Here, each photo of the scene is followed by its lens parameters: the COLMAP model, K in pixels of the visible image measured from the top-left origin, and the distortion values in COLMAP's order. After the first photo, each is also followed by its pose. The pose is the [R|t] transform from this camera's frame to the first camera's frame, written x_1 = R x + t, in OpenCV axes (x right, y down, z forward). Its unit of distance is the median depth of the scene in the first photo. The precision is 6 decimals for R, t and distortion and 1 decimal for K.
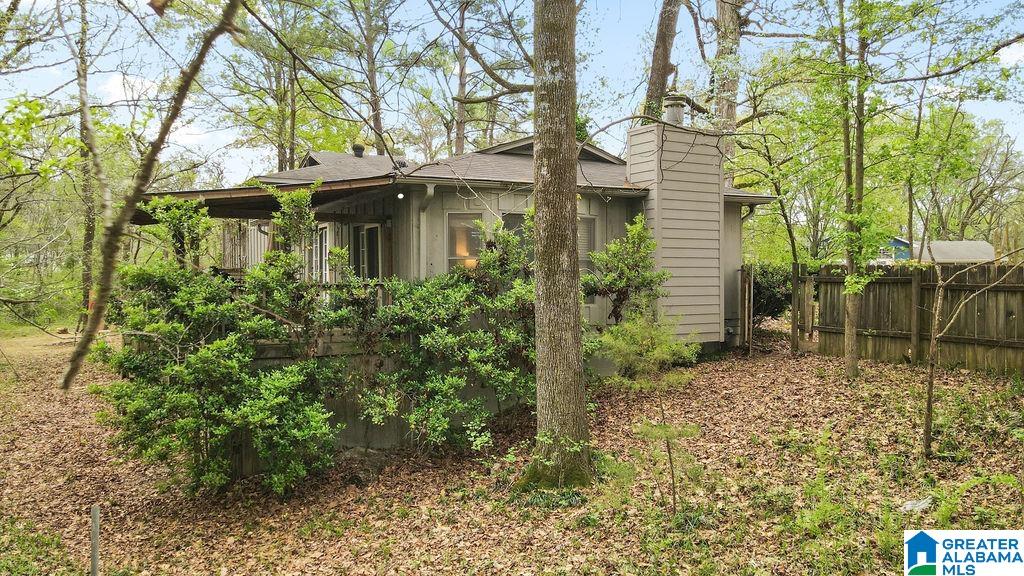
lens RADIAL K [[718.3, 0, 512.0], [0, 718.3, 288.0], [0, 0, 1]] dist [-0.006842, -0.001075]
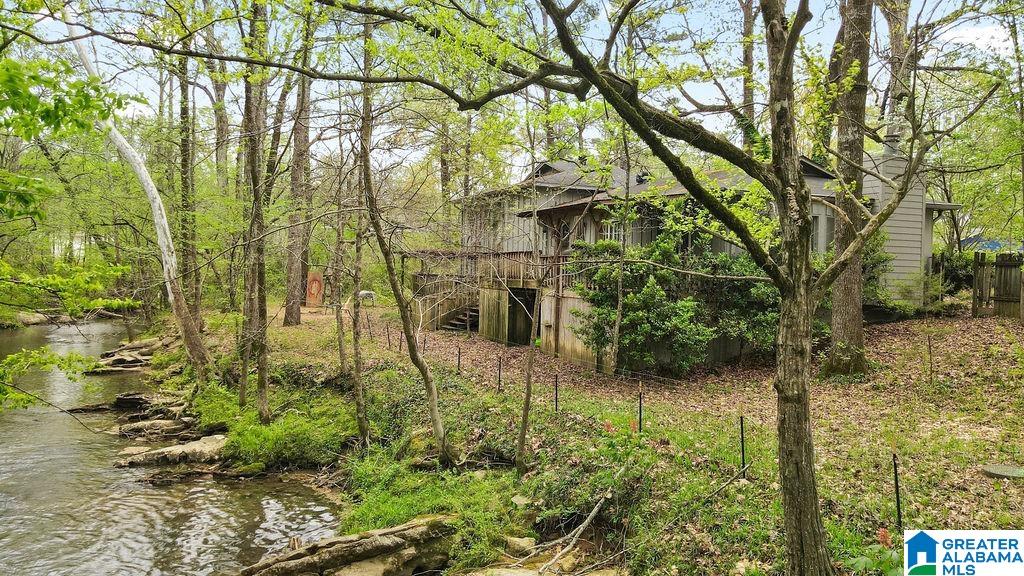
lens RADIAL K [[718.3, 0, 512.0], [0, 718.3, 288.0], [0, 0, 1]] dist [-0.006842, -0.001075]
pose [[0.991711, 0.021681, -0.126648, -0.340254], [-0.022029, 0.999756, -0.001344, 0.059282], [0.126588, 0.004123, 0.991947, -0.524440]]
